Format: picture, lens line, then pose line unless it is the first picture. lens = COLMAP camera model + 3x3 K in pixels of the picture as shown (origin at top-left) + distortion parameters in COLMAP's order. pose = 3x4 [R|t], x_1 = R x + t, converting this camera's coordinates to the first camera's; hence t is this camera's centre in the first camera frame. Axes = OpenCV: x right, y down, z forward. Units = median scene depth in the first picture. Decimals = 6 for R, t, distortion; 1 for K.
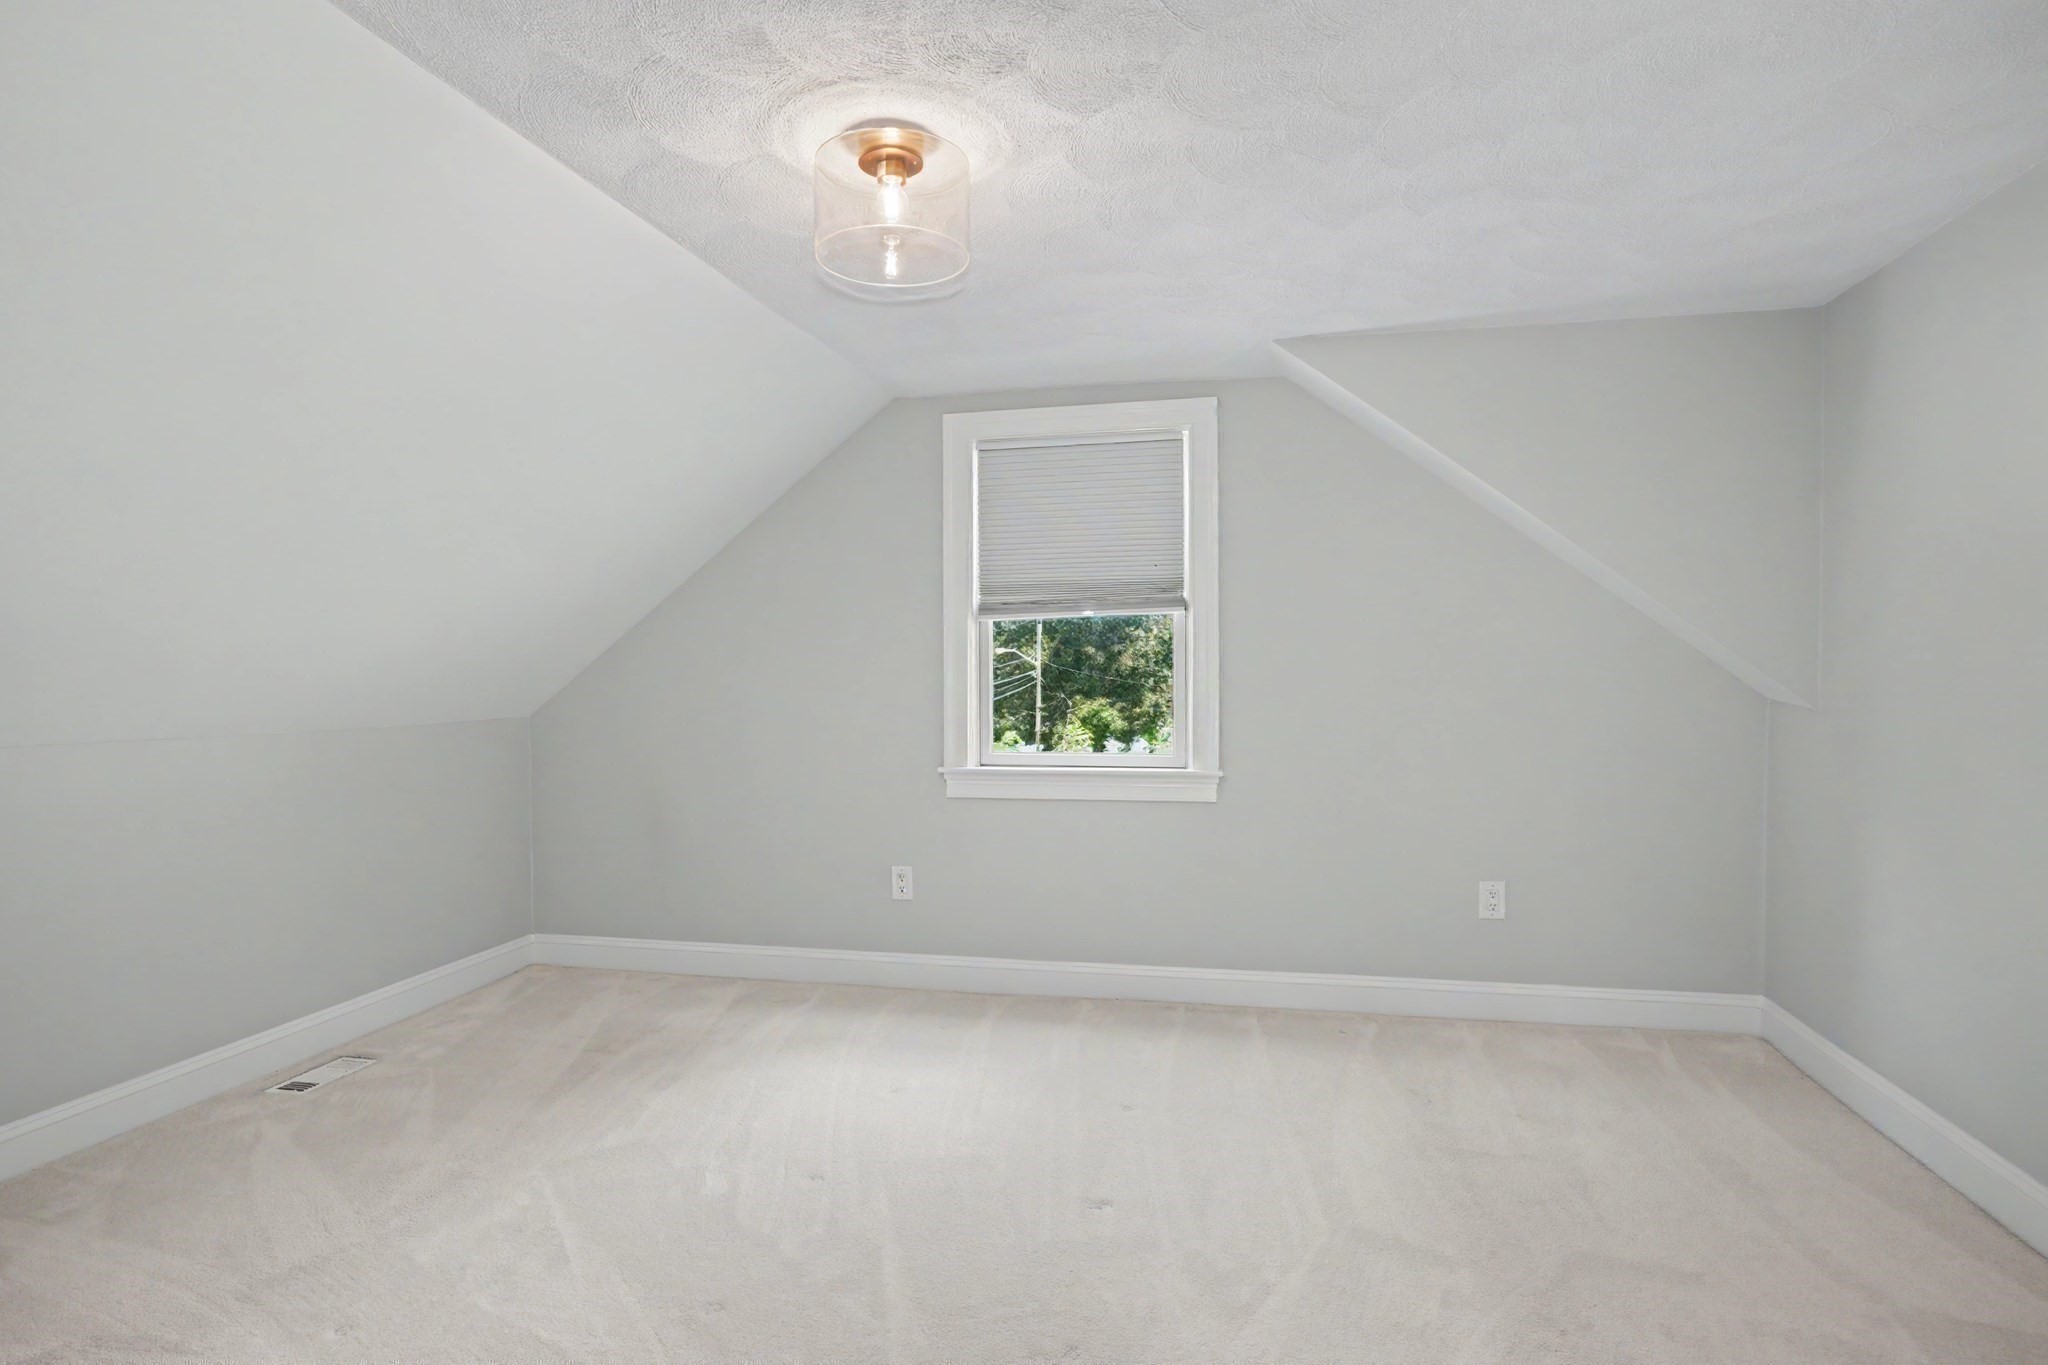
lens RADIAL K [[1135.5, 0, 1043.7], [0, 1135.5, 688.6], [0, 0, 1]] dist [-0.054873, 0.042513]
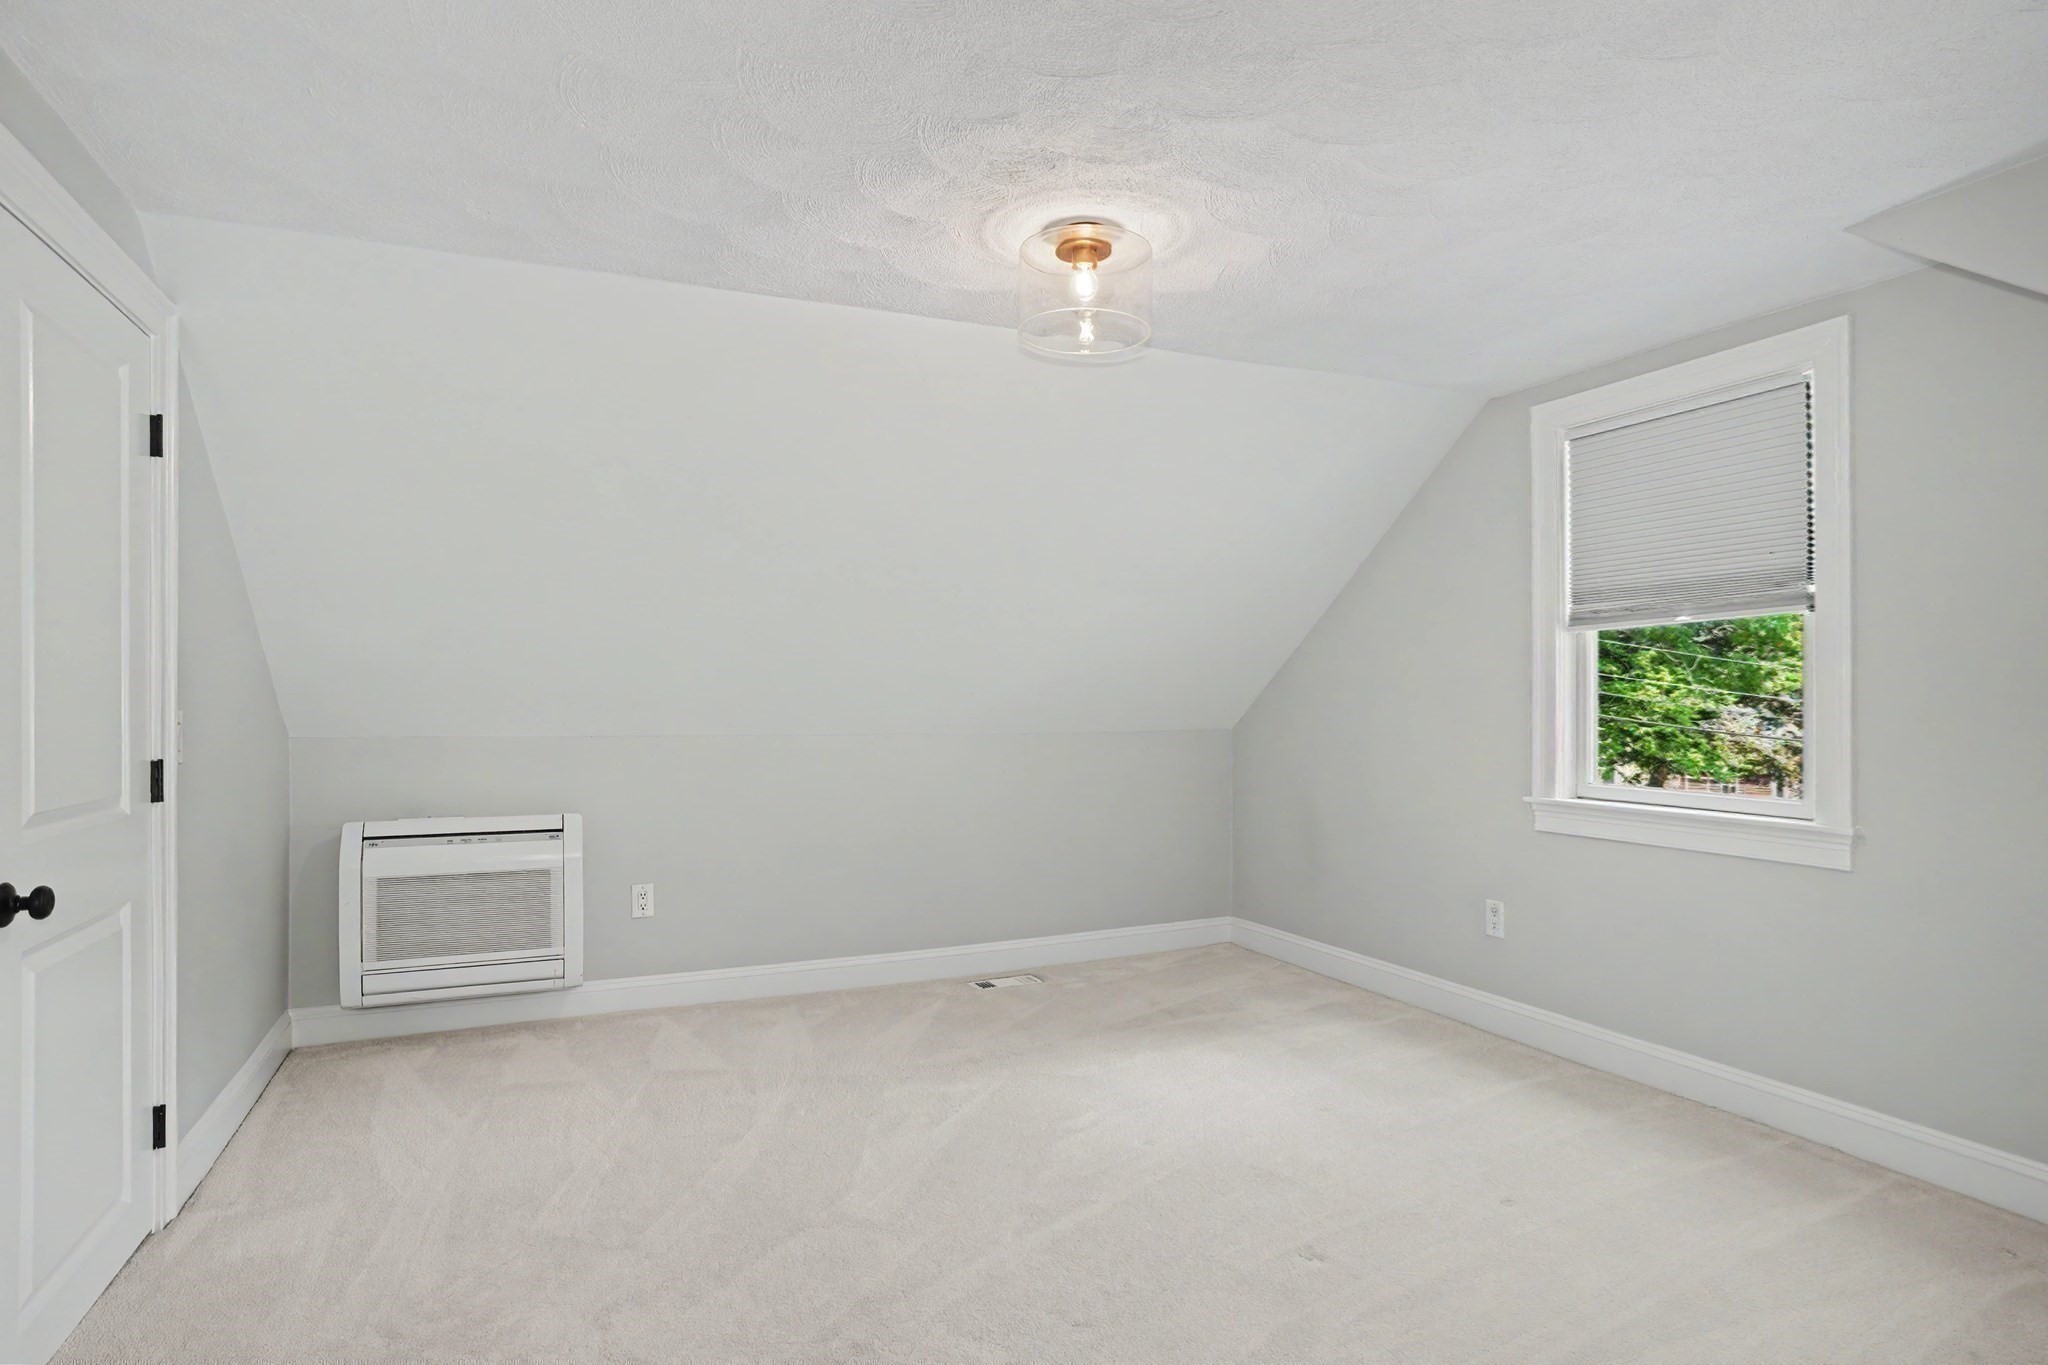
lens RADIAL K [[1135.5, 0, 1043.7], [0, 1135.5, 688.6], [0, 0, 1]] dist [-0.054873, 0.042513]
pose [[0.601253, -0.000036, -0.799059, 0.405241], [-0.011645, 0.999893, -0.008807, -0.004458], [0.798974, 0.014601, 0.601189, 0.154982]]
